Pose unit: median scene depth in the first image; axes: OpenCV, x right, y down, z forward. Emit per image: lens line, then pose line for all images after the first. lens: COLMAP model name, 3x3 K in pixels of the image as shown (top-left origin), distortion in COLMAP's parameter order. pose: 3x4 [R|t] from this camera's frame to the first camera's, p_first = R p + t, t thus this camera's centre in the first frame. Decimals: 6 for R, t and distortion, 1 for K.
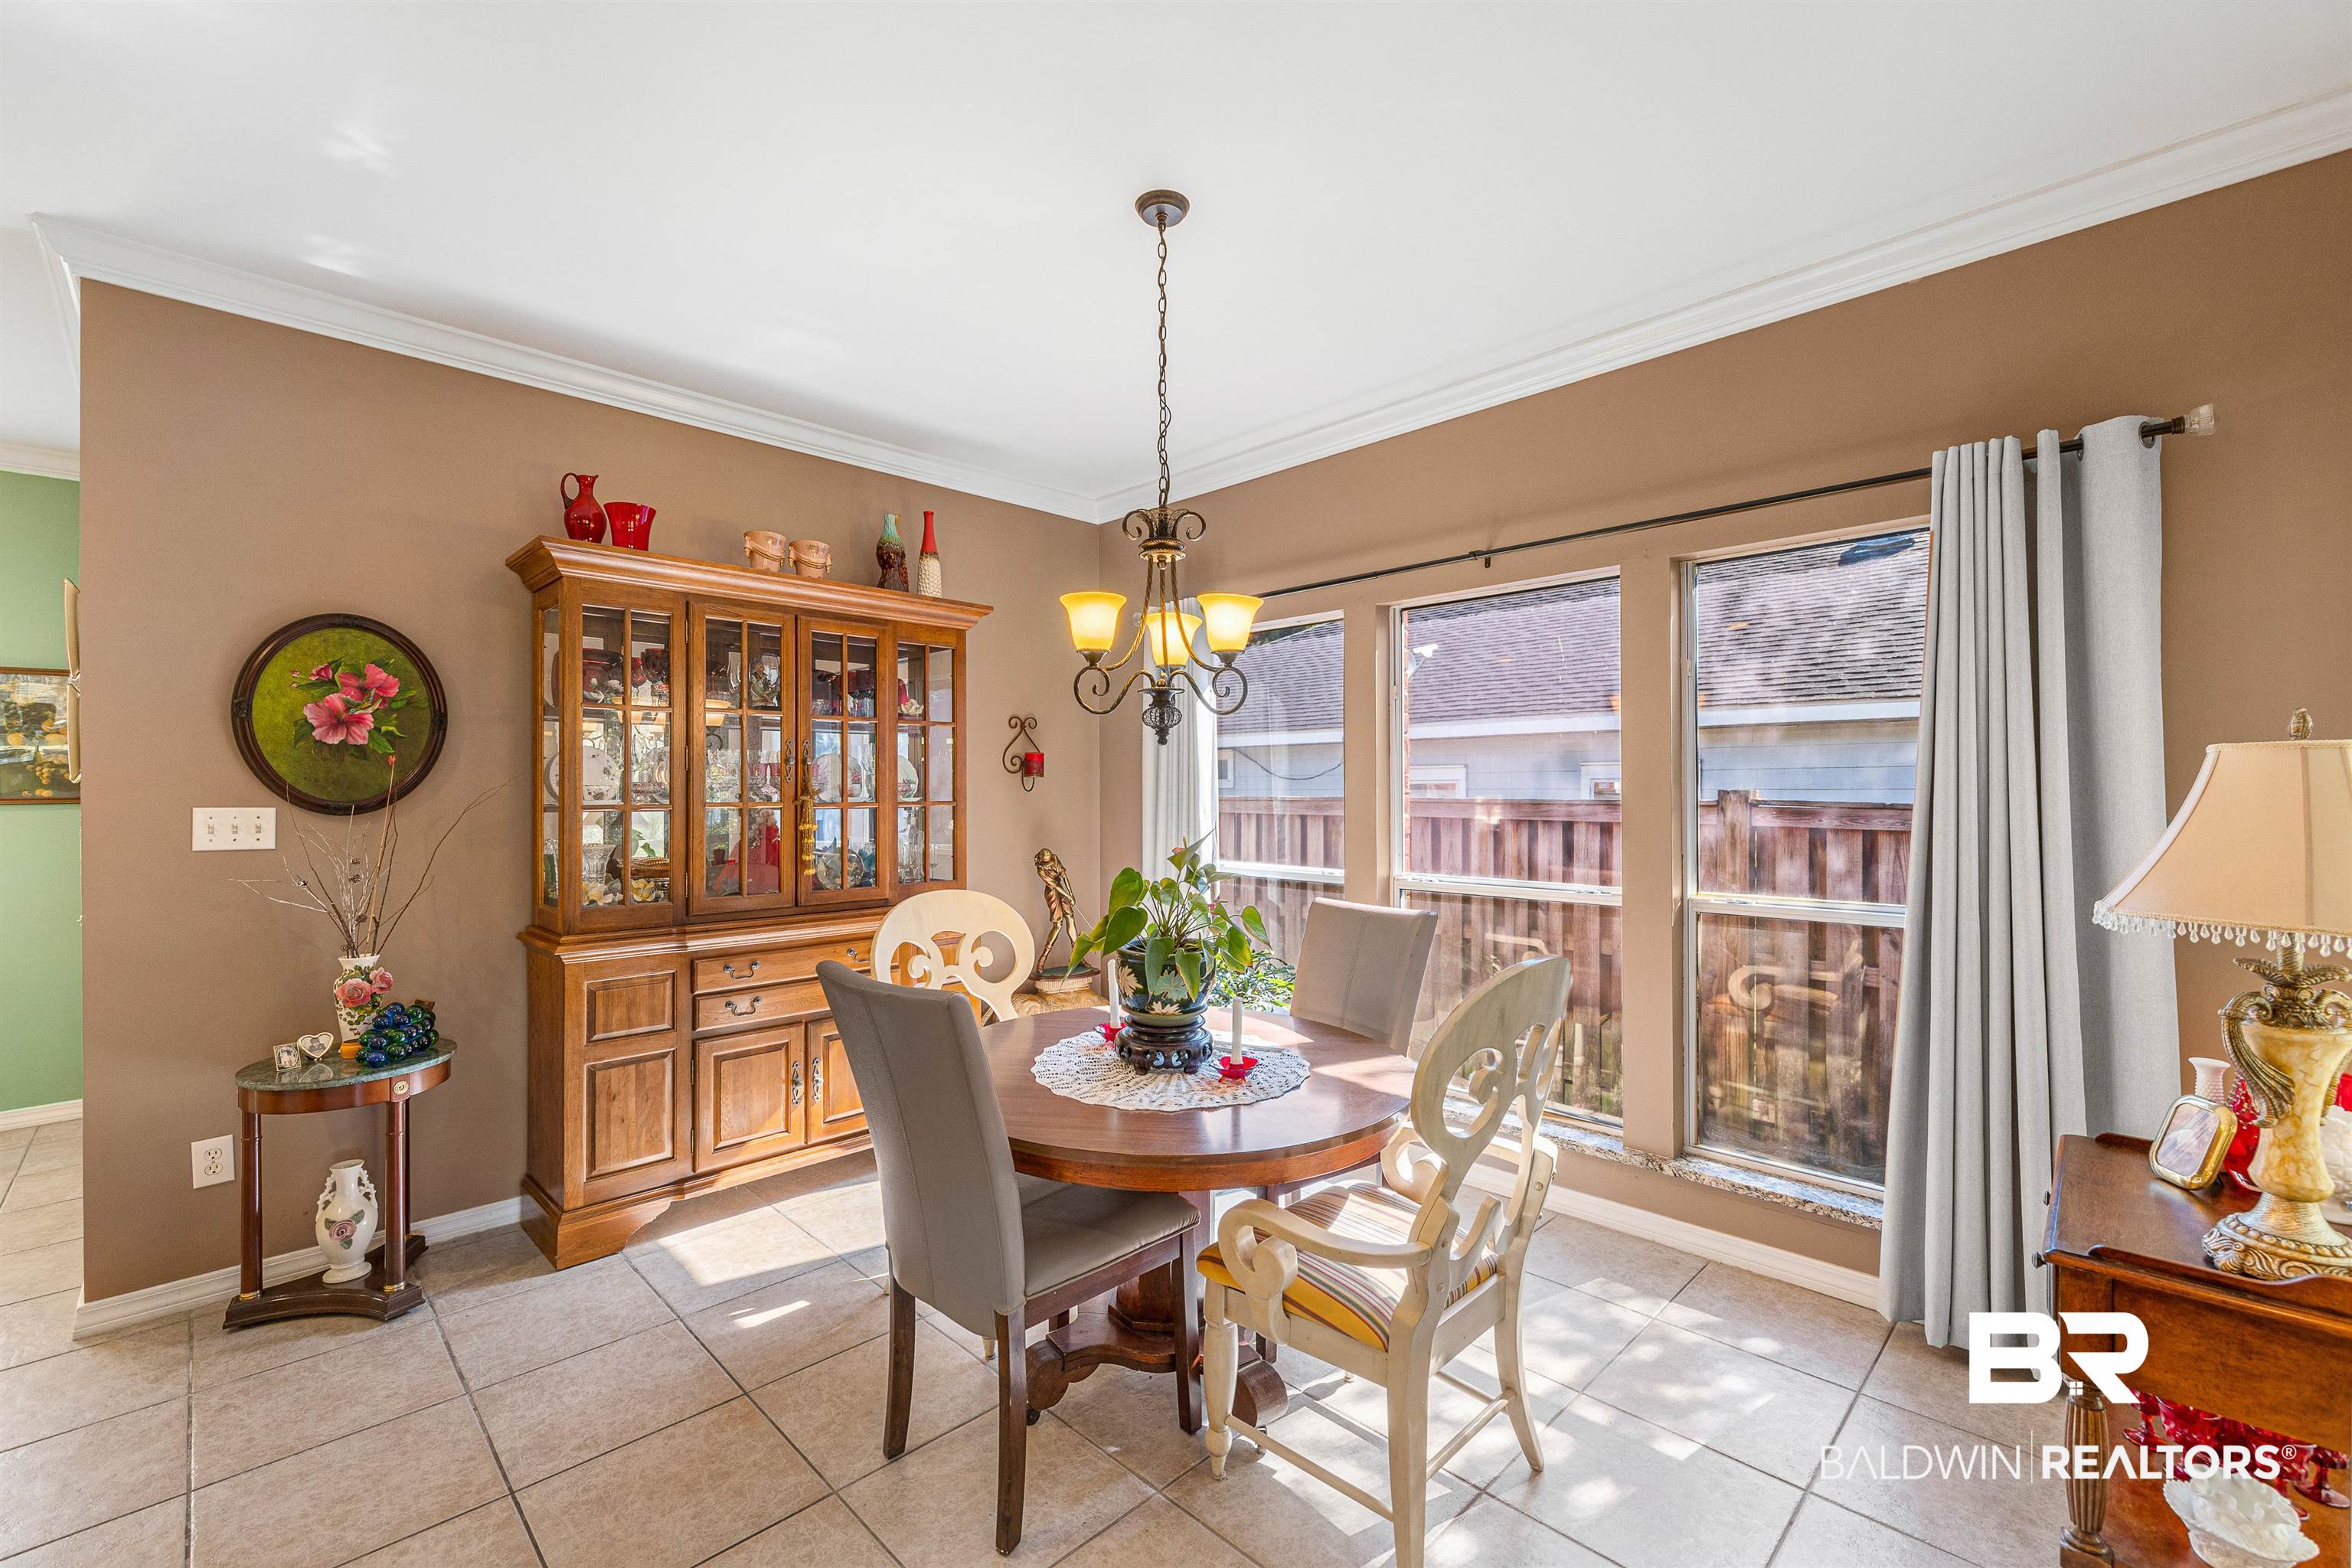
lens RADIAL K [[994.4, 0, 1180.7], [0, 994.4, 786.4], [0, 0, 1]] dist [0.000245, -0.001304]
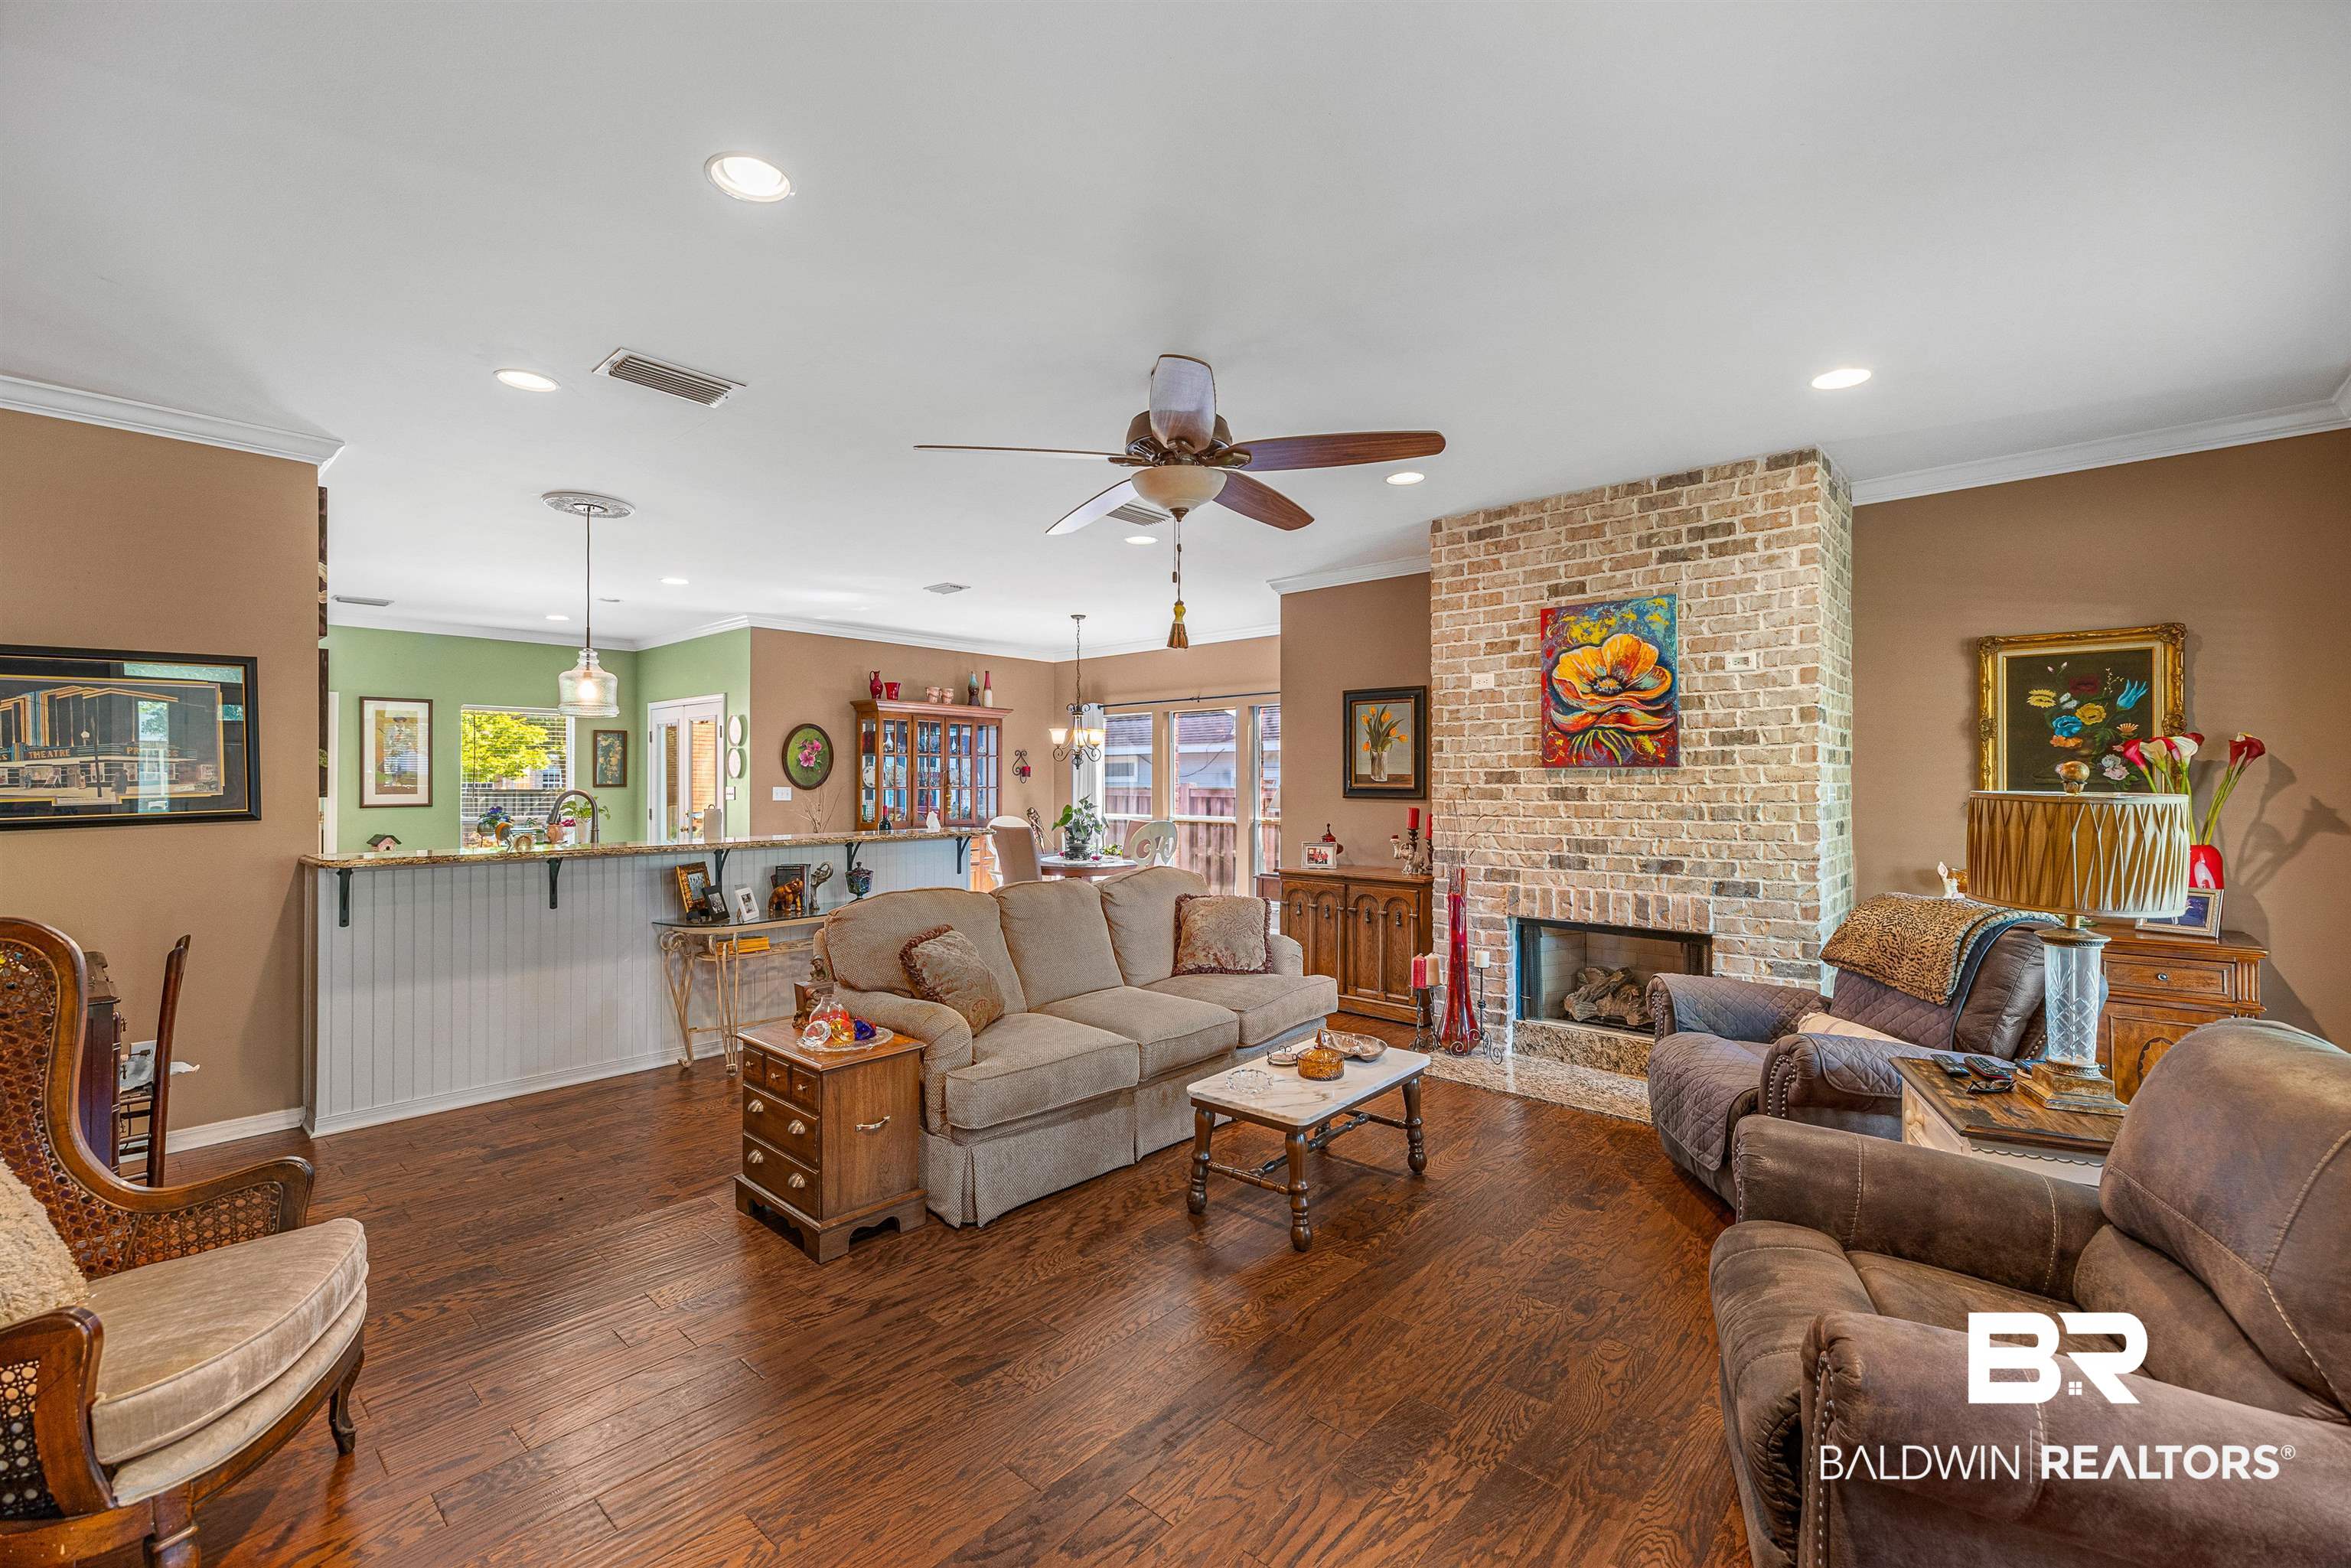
lens RADIAL K [[994.0, 0, 1190.7], [0, 994.0, 779.4], [0, 0, 1]] dist [0.000245, -0.001304]
pose [[0.997081, 0.002162, 0.076324, 0.081004], [-0.002326, 0.999995, 0.002065, -0.012039], [-0.076319, -0.002236, 0.997081, -1.848152]]
